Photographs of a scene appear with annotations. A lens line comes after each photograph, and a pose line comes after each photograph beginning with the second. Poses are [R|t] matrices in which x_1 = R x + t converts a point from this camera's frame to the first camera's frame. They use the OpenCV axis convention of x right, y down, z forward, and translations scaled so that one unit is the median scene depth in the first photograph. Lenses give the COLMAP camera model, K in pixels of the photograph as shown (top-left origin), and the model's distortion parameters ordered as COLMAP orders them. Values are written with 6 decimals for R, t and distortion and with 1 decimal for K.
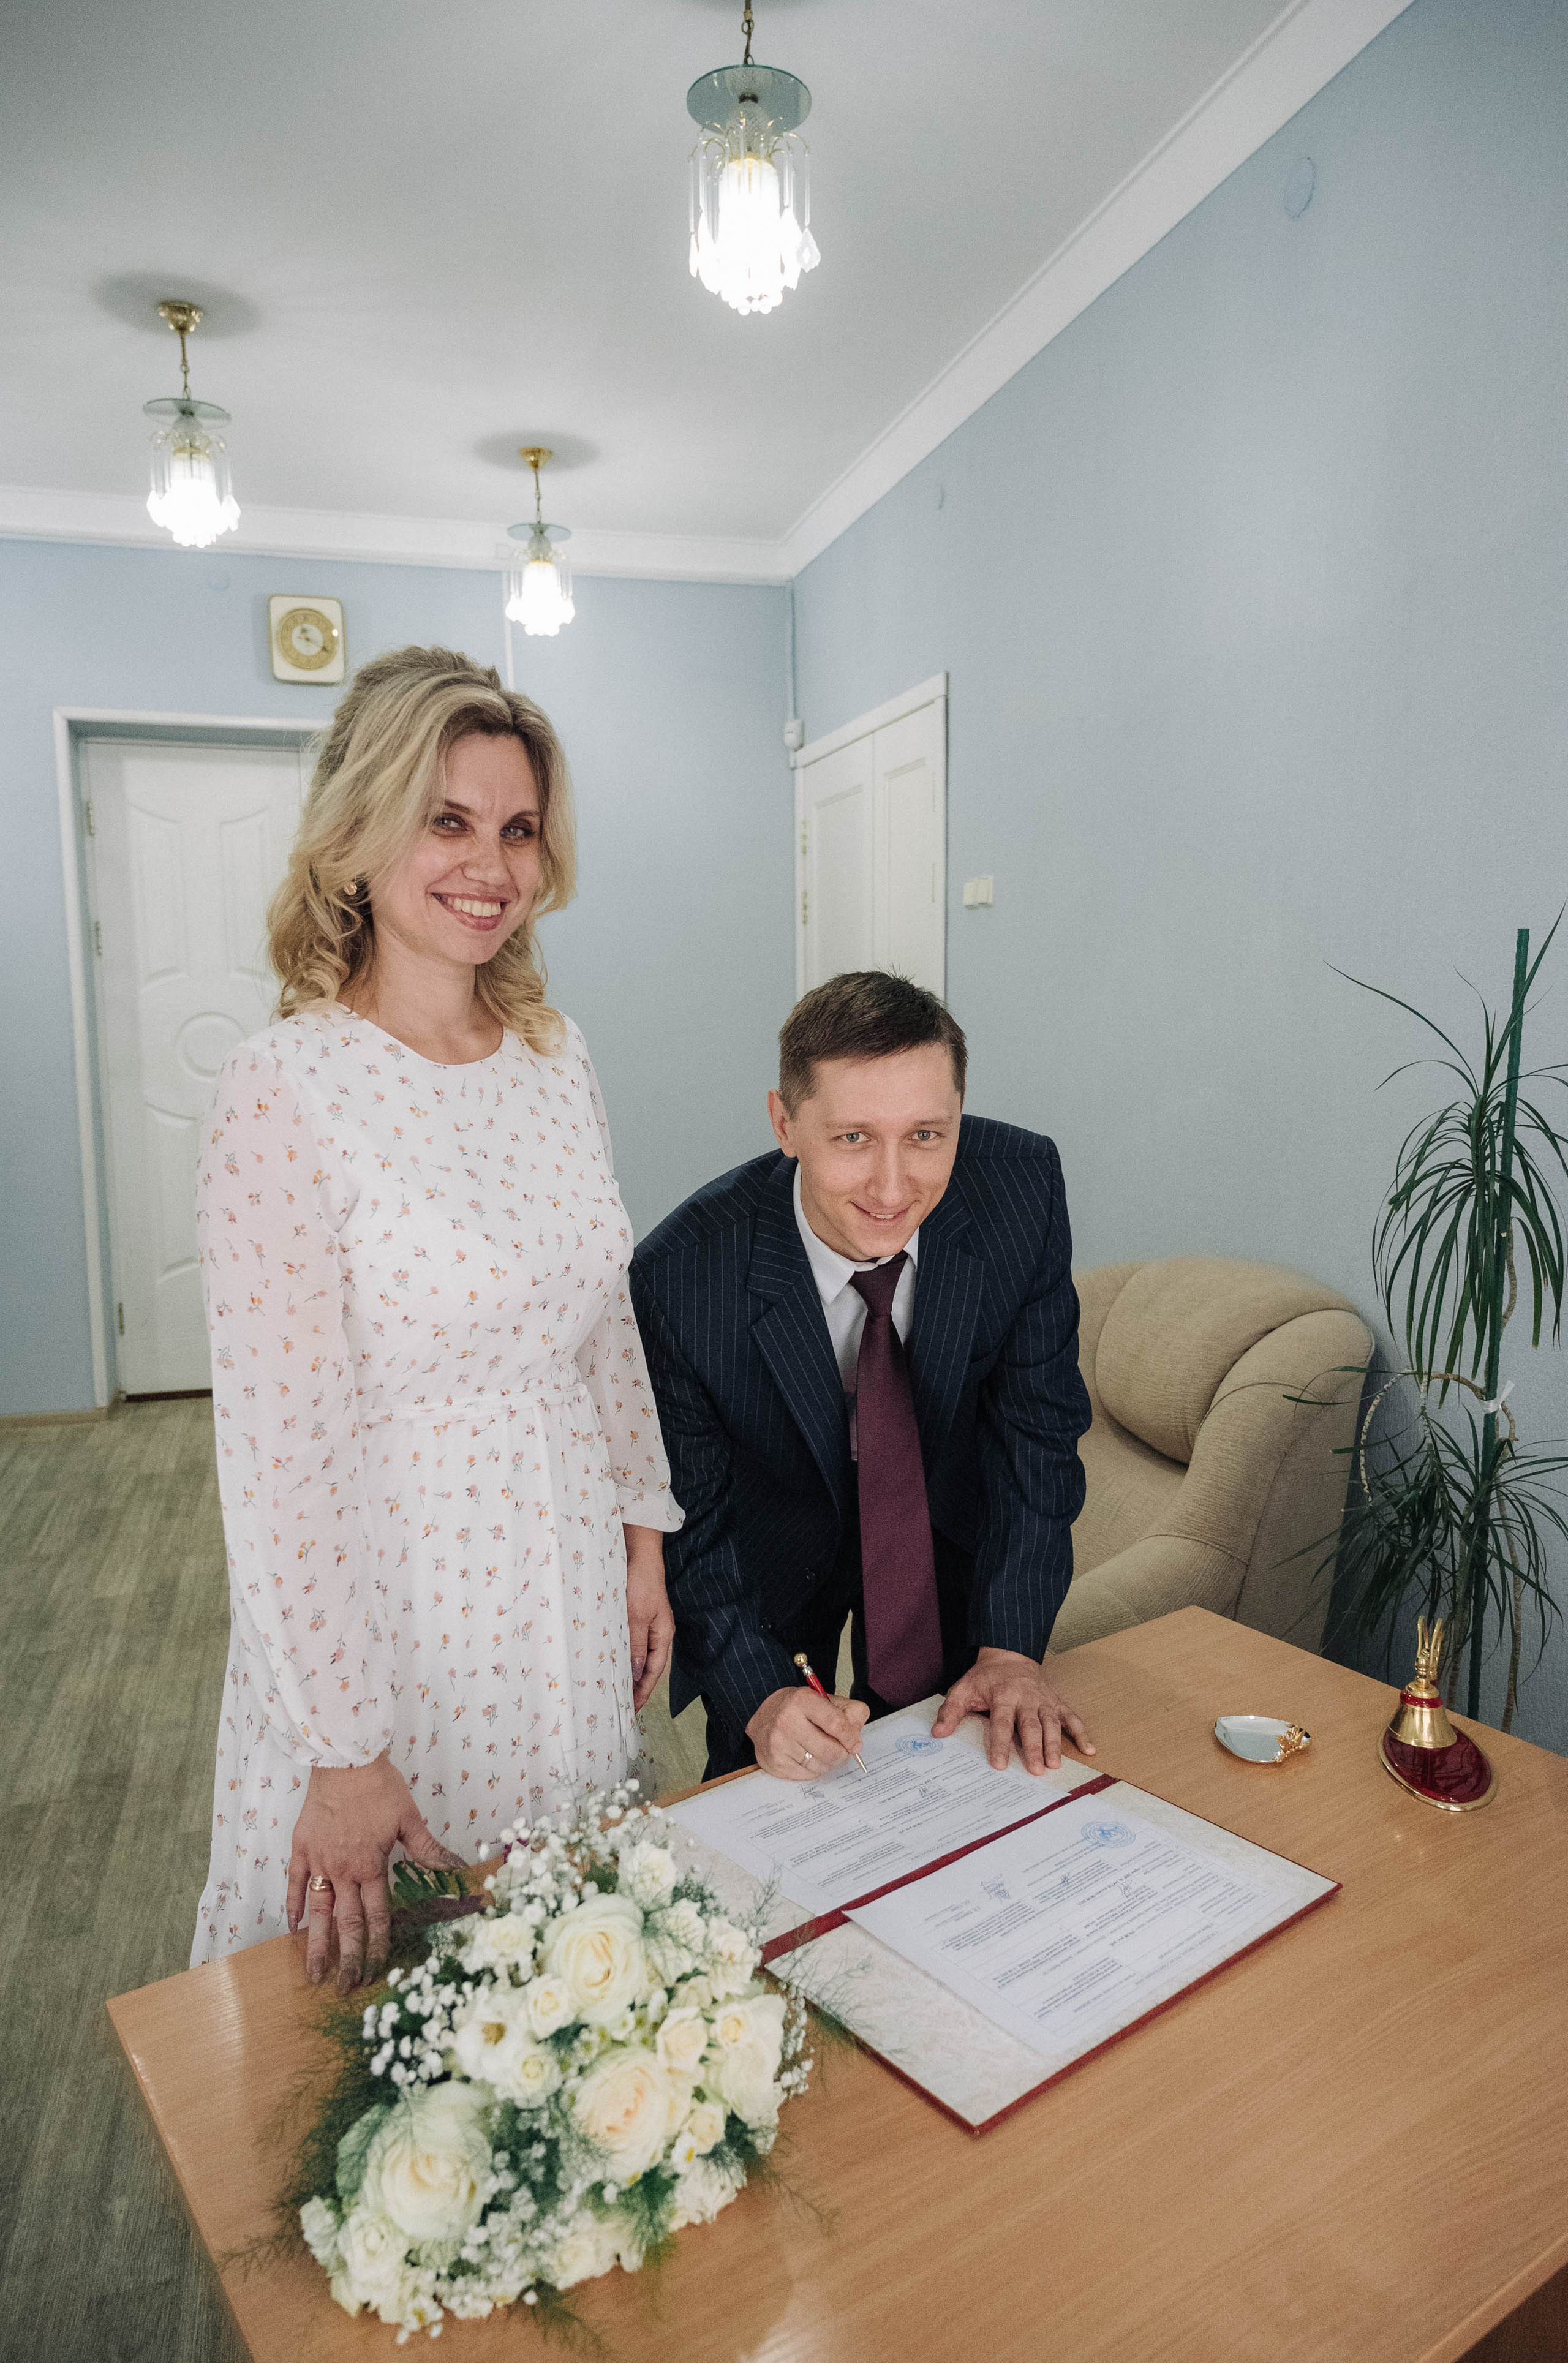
lens RADIAL K [[1554.0, 0, 796.6], [0, 1554.0, 1188.8], [0, 0, 1]] dist [0.006414, 0.023819]
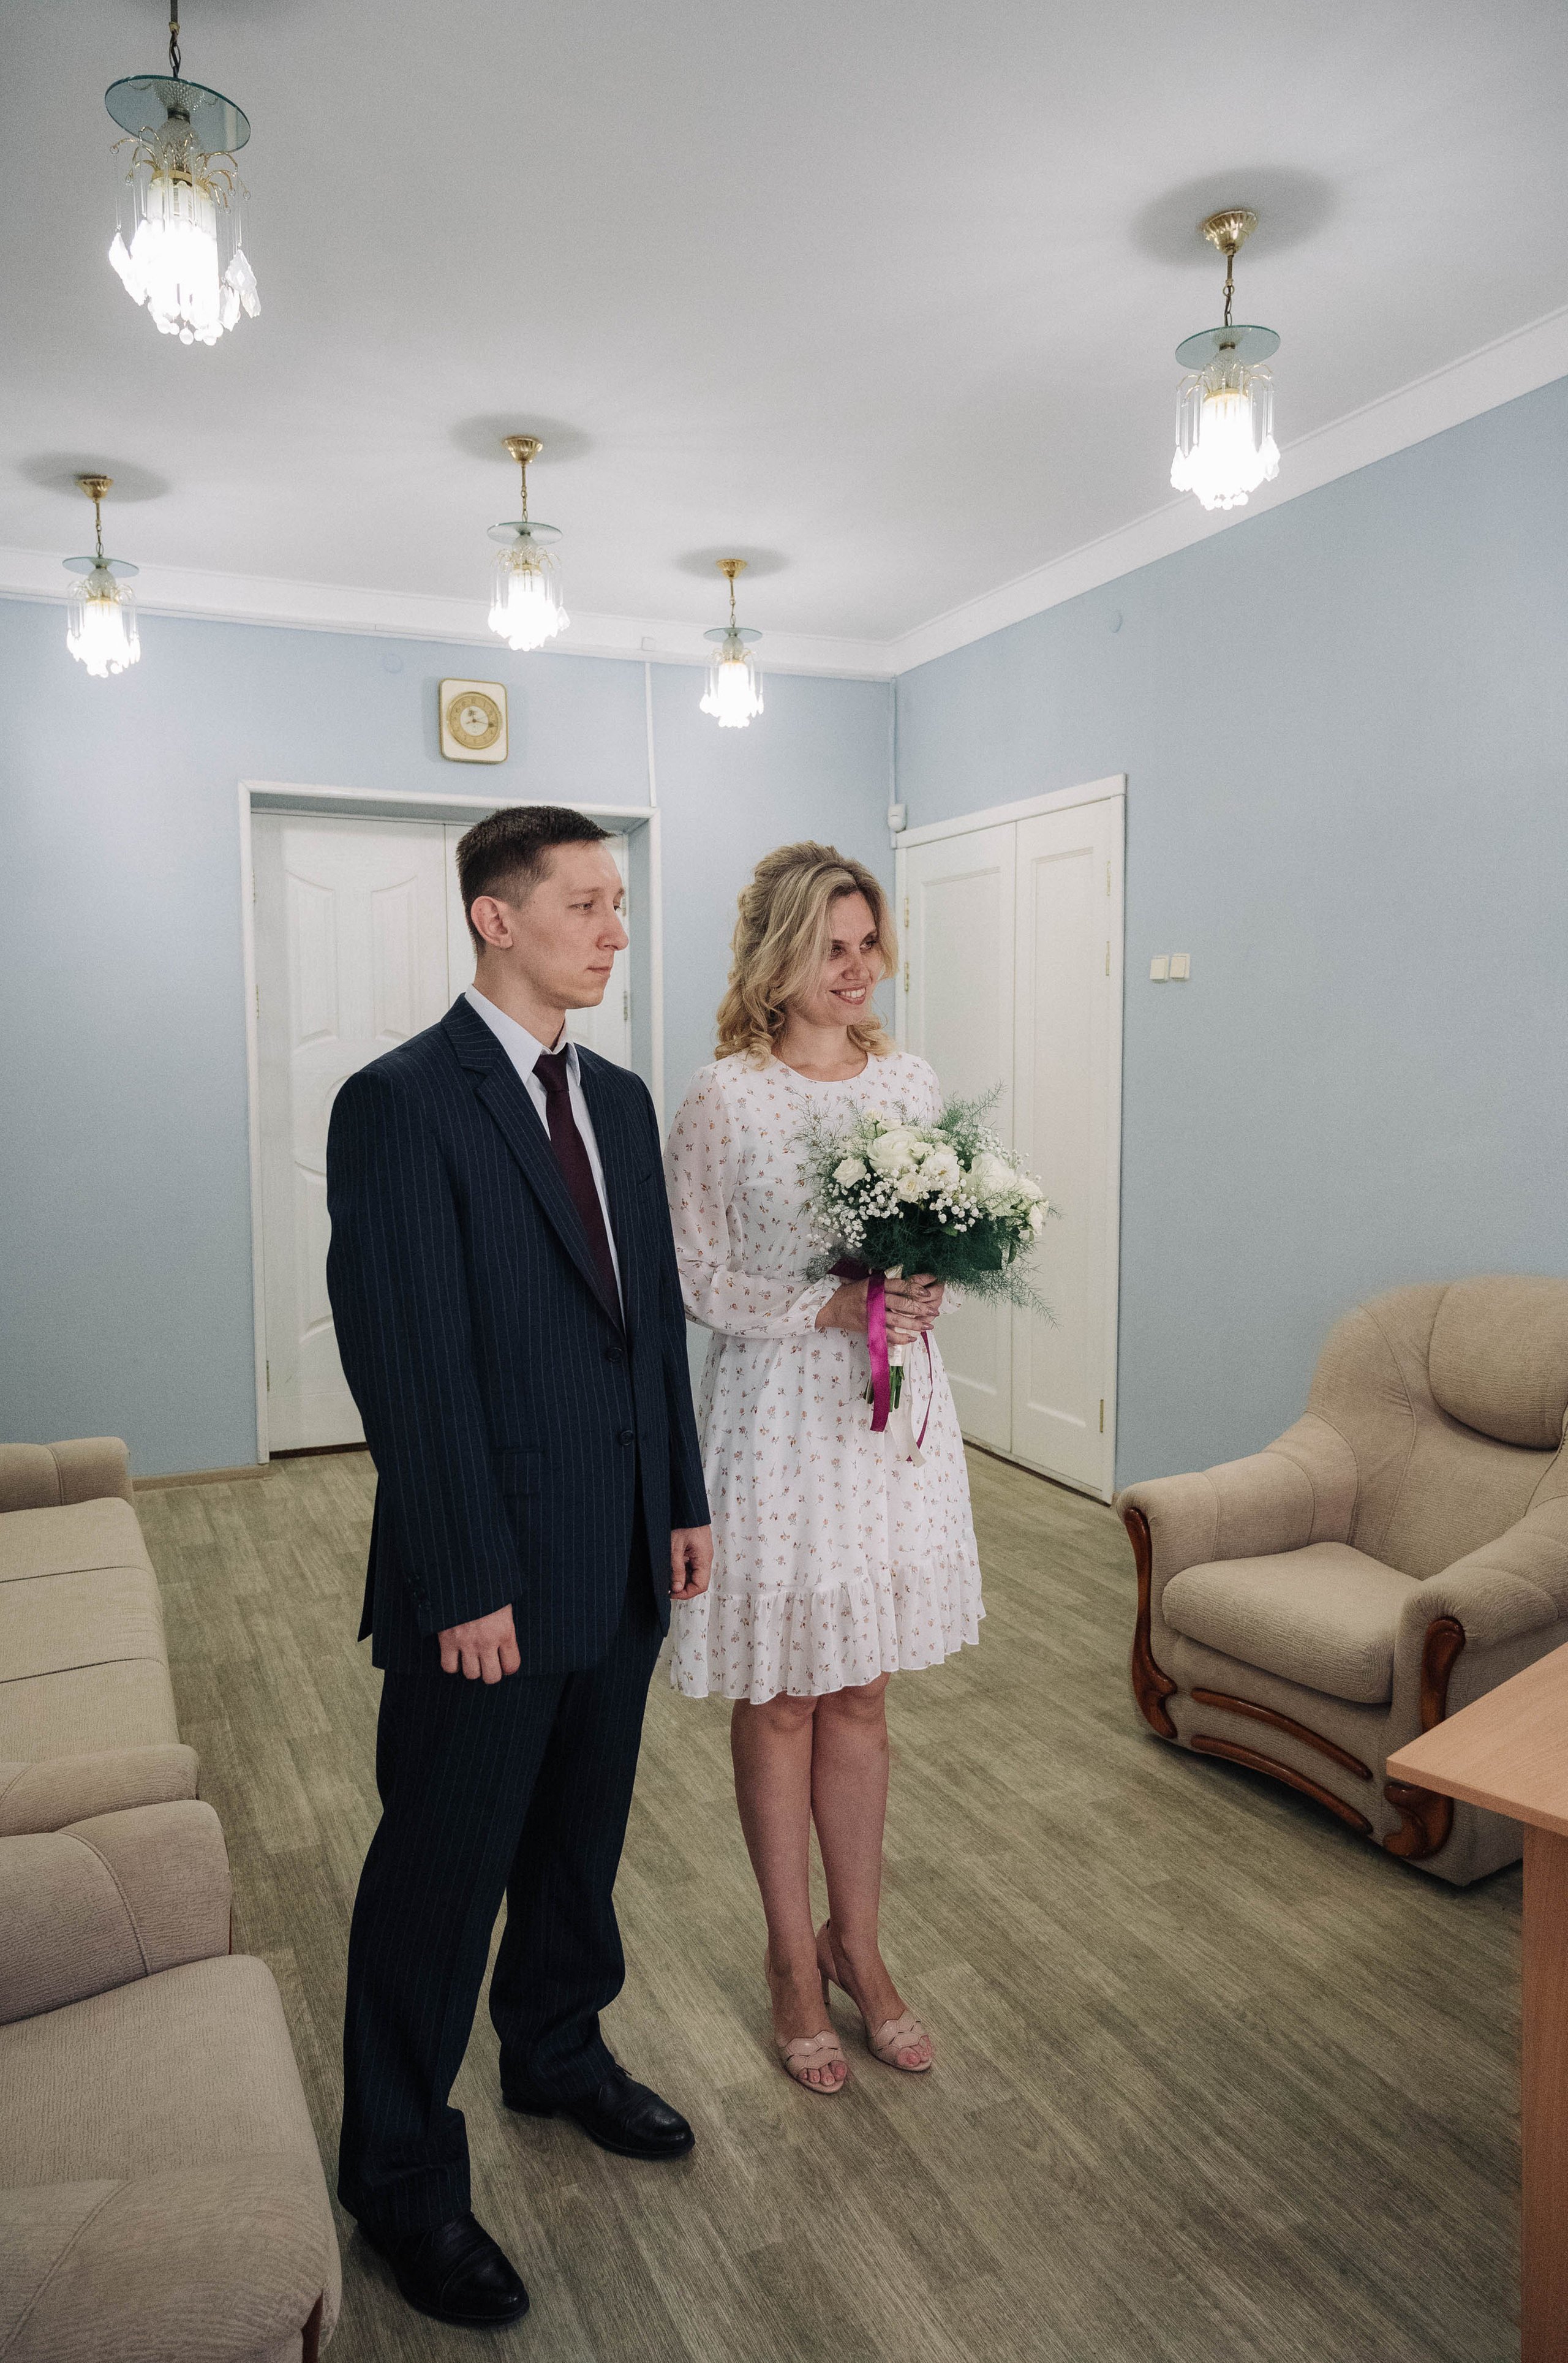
lens RADIAL K [[1629.4, 0, 784.0], [0, 1629.4, 1181.5], [0, 0, 1]] dist [0.041368, 0.001348]
pose [[0.990730, -0.007346, 0.135644, -0.261779], [0.014345, 0.998611, -0.050689, 0.017004], [-0.135083, 0.052165, 0.989460, -0.106477]]
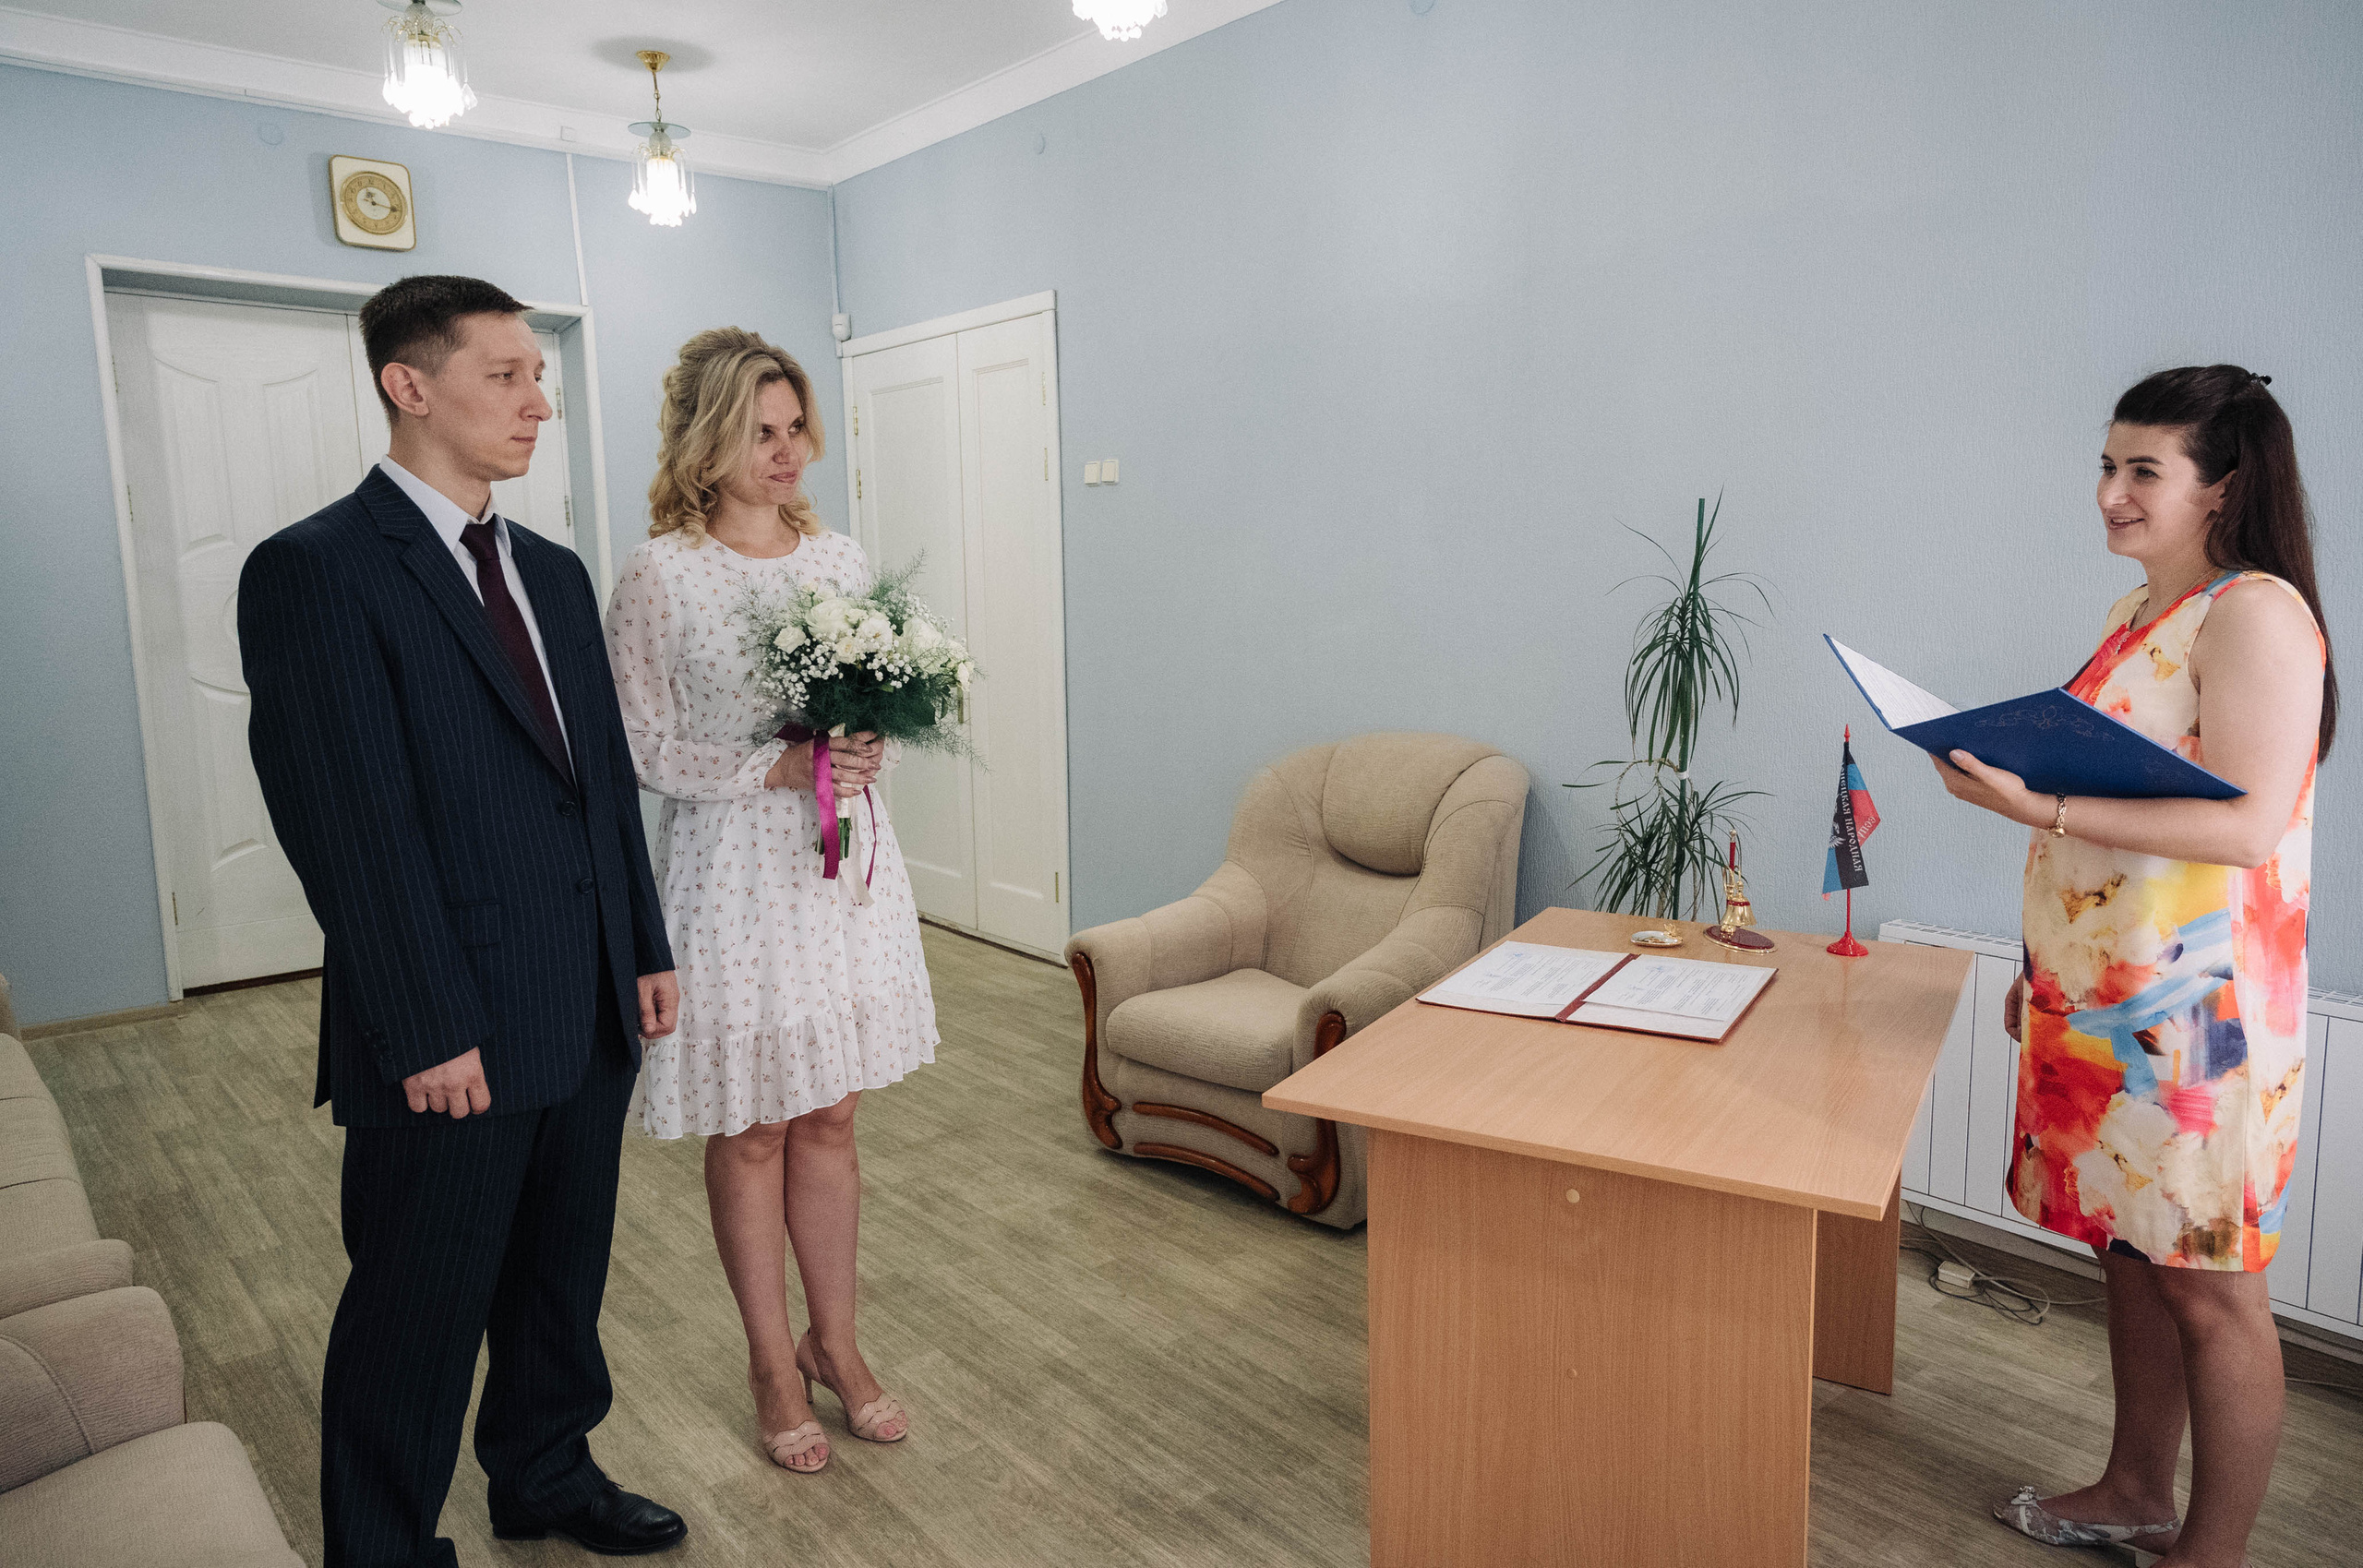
lens RADIAL K [[1553.8, 0, 1215.3], [0, 1553.8, 787.7], [0, 0, 1]] dist [0.006414, 0.023819]
pose [[0.910075, -0.063807, 0.409501, -0.260489], [0.059947, 0.997953, 0.022270, 0.028898], [-0.410084, 0.004281, 0.912038, -0.128762]]
